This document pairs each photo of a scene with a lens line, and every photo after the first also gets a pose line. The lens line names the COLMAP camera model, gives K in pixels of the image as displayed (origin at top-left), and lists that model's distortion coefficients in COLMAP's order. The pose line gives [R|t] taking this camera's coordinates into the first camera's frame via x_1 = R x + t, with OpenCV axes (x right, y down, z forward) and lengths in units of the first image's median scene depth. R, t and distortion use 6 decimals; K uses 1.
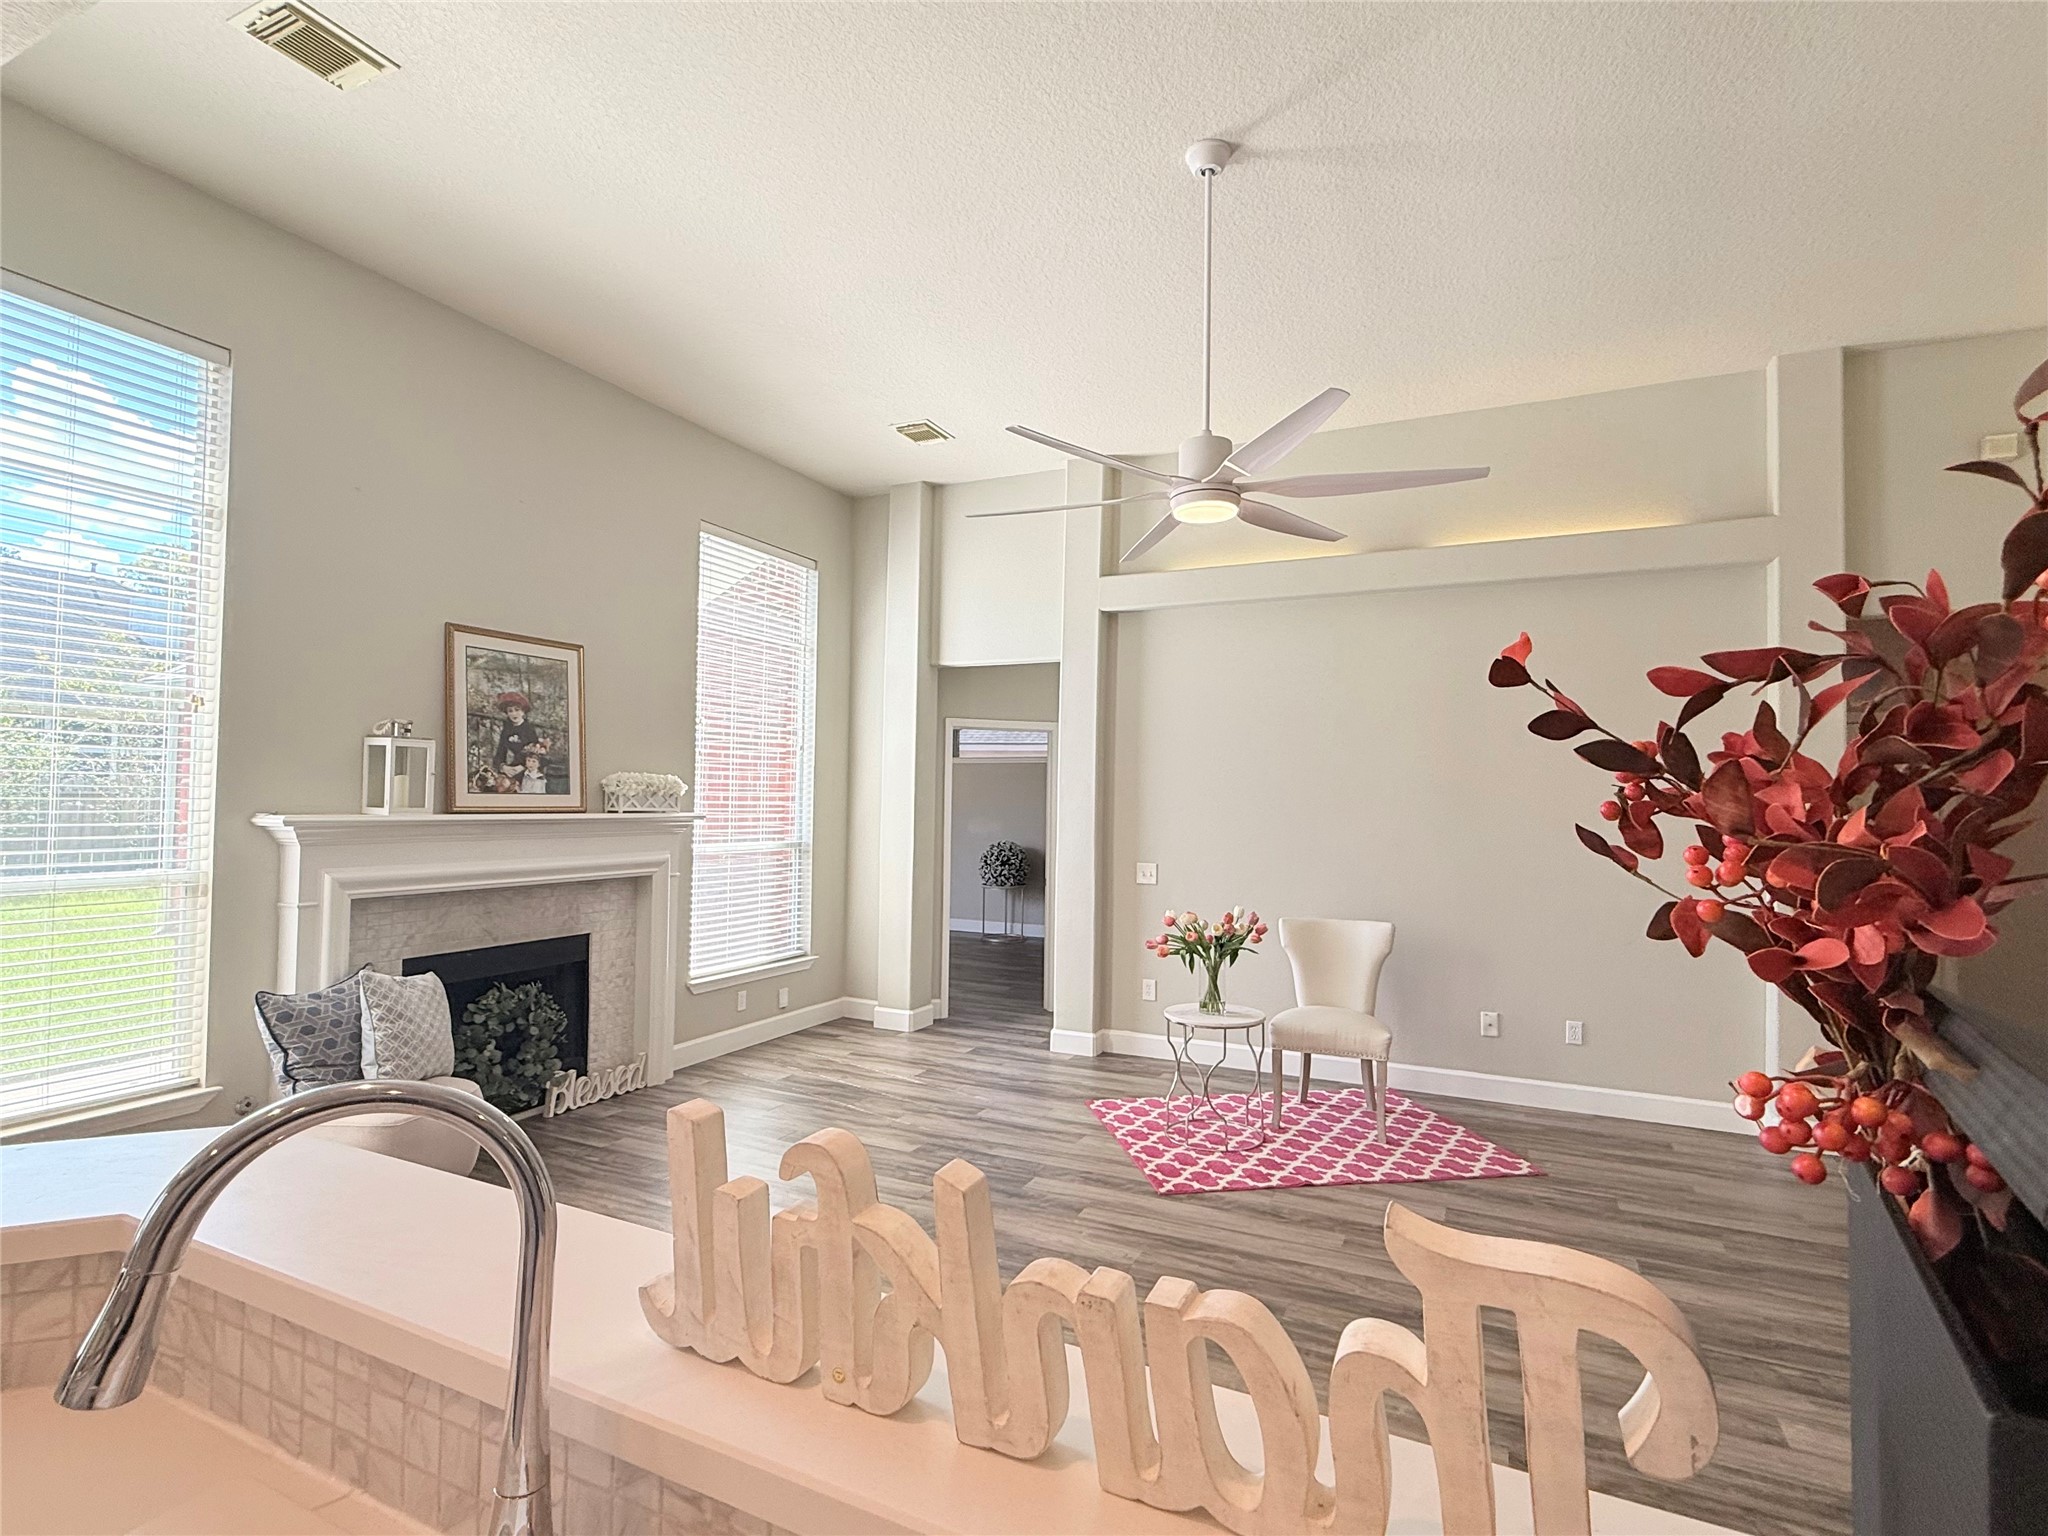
lens RADIAL K [[996.5, 0, 1027.2], [0, 996.5, 776.9], [0, 0, 1]] dist [0.003024, -0.001042]
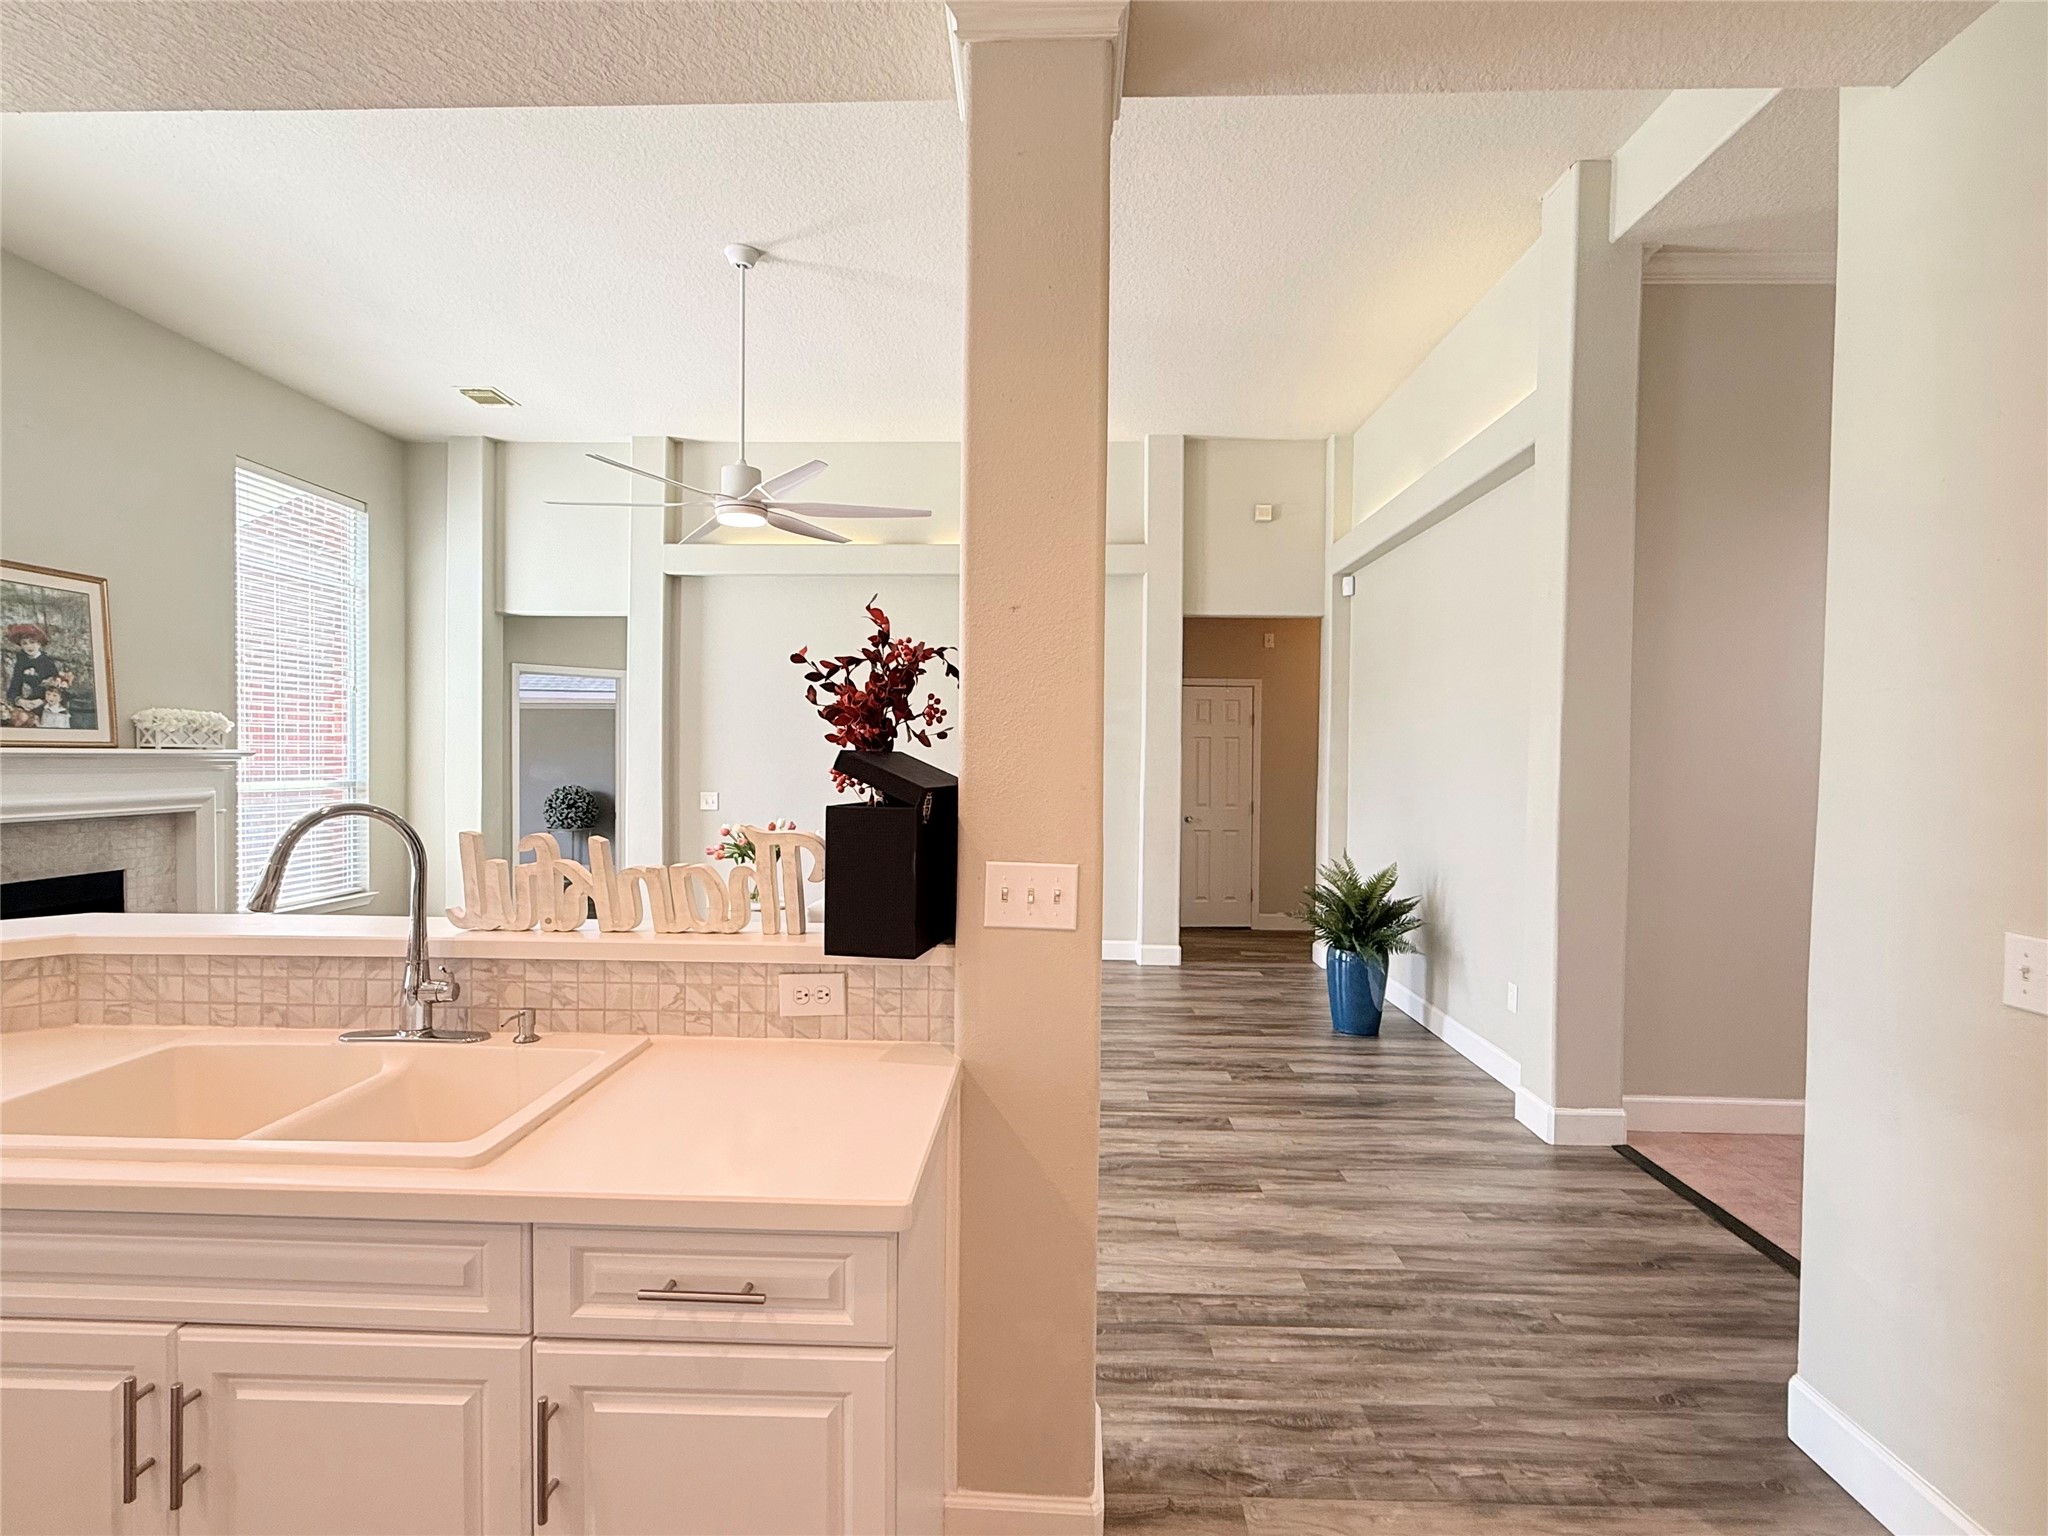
lens RADIAL K [[996.5, 0, 1023.5], [0, 996.5, 773.3], [0, 0, 1]] dist [0.003024, -0.001042]
pose [[0.916271, -0.013479, 0.400332, -0.013344], [-0.004001, 0.999076, 0.042796, 0.014748], [-0.400539, -0.040815, 0.915370, -0.277881]]
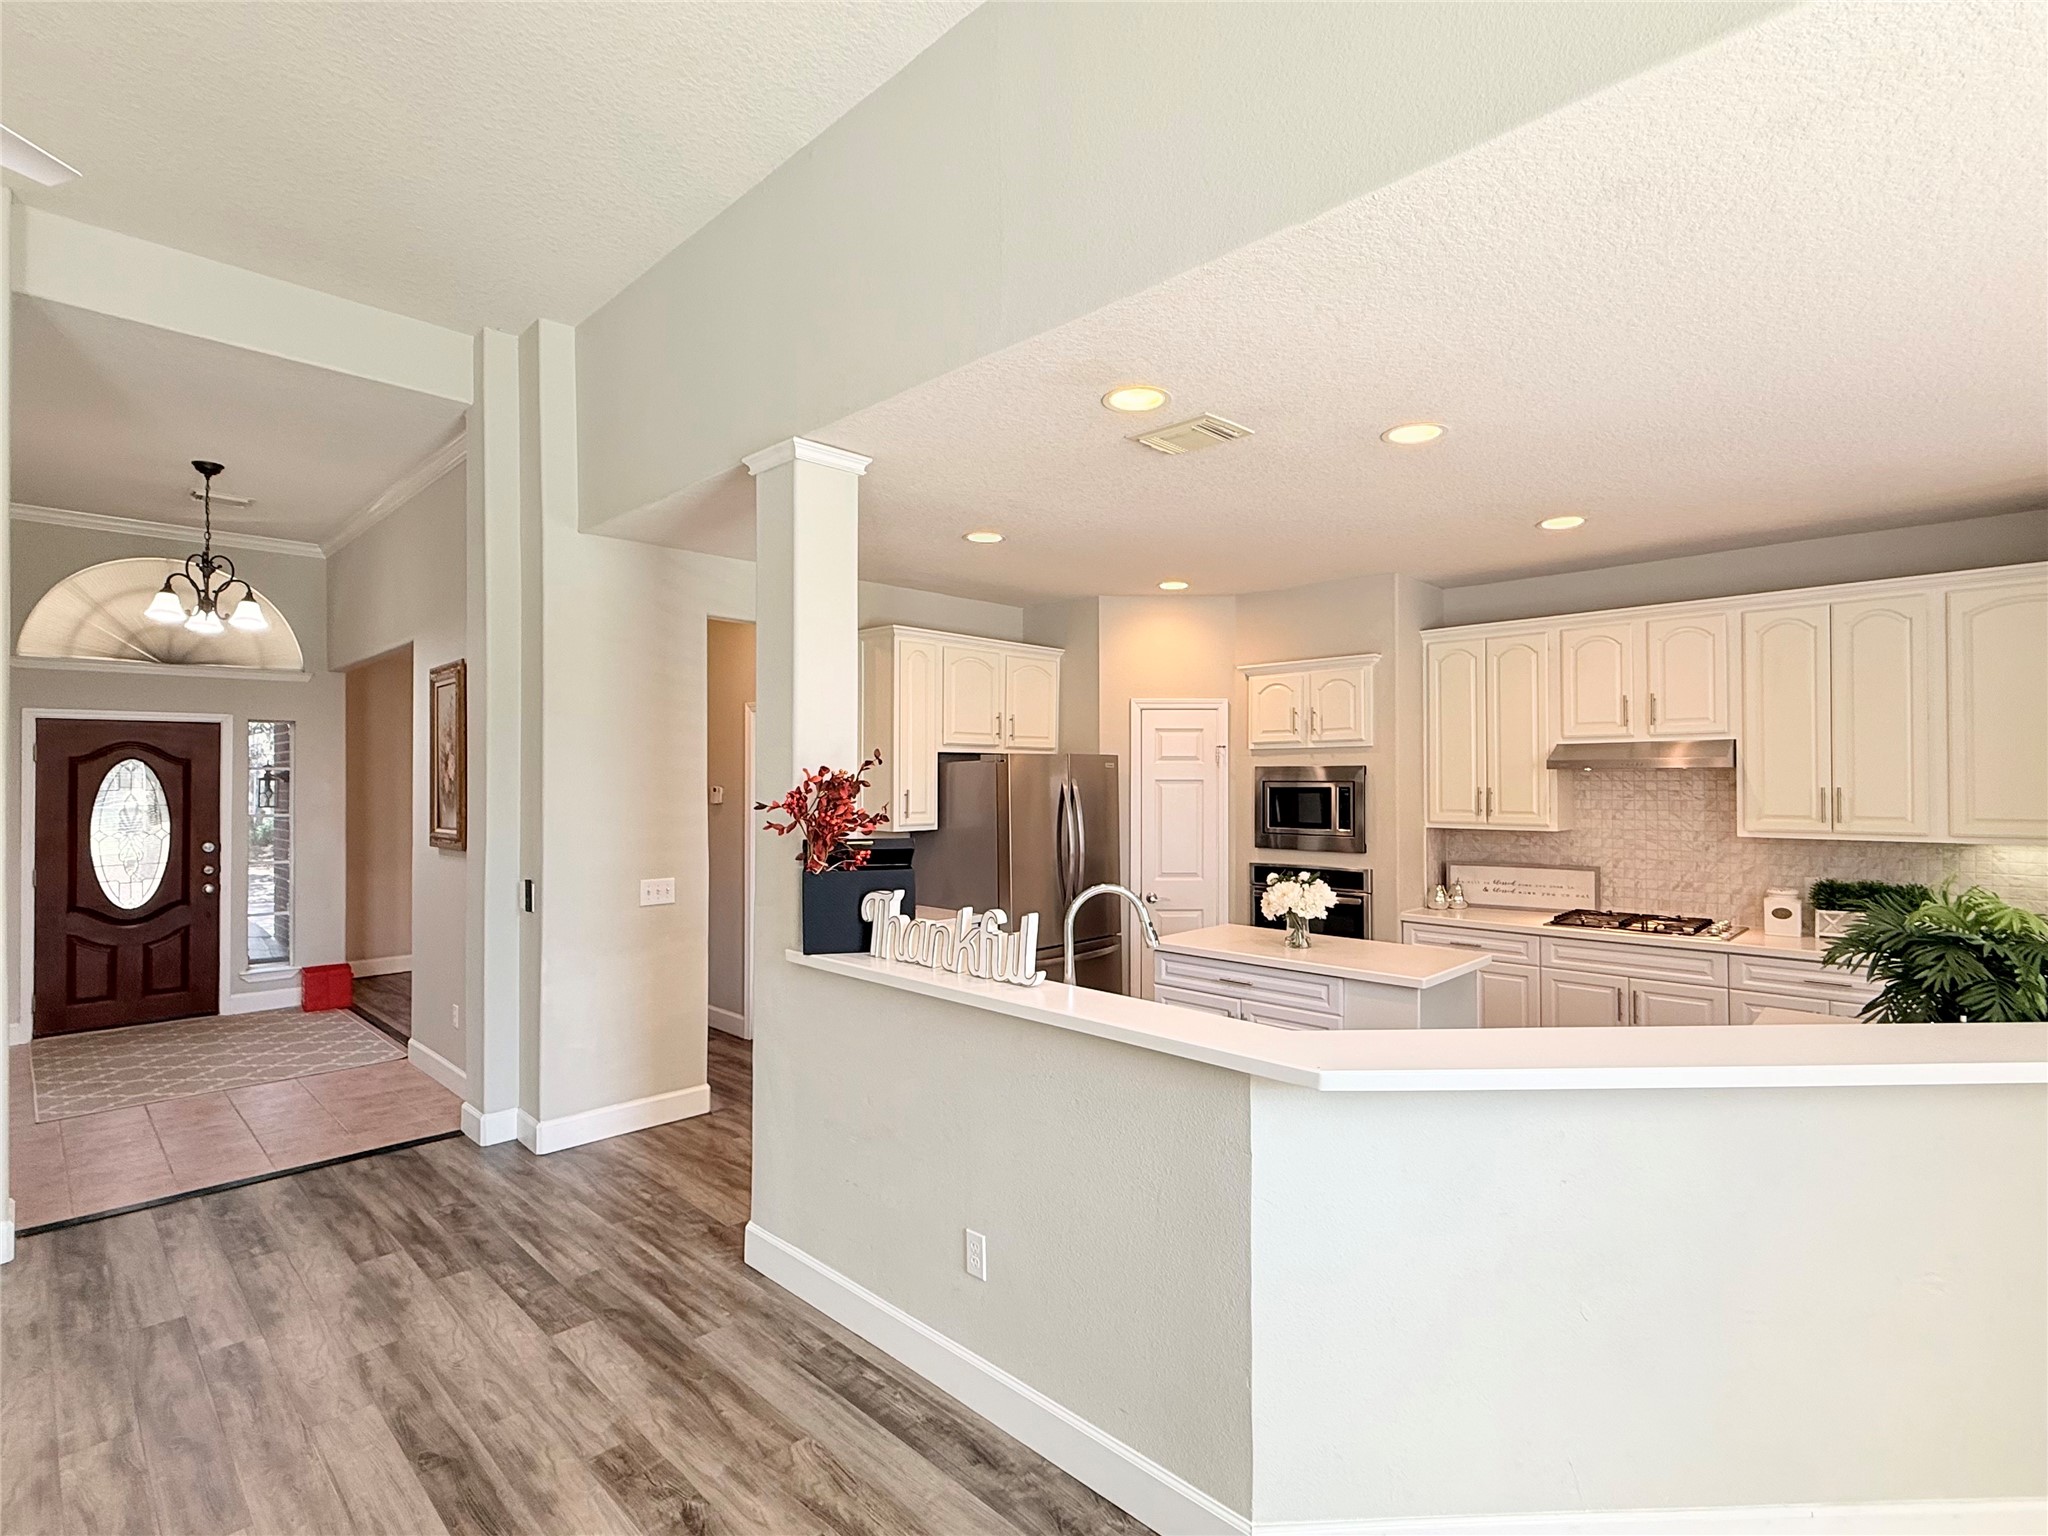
lens RADIAL K [[996.5, 0, 1019.0], [0, 996.5, 768.5], [0, 0, 1]] dist [0.003024, -0.001042]
pose [[-0.942693, -0.012821, 0.333414, -0.223409], [-0.021160, 0.999547, -0.021390, -0.011040], [-0.332989, -0.027219, -0.942538, 0.659028]]
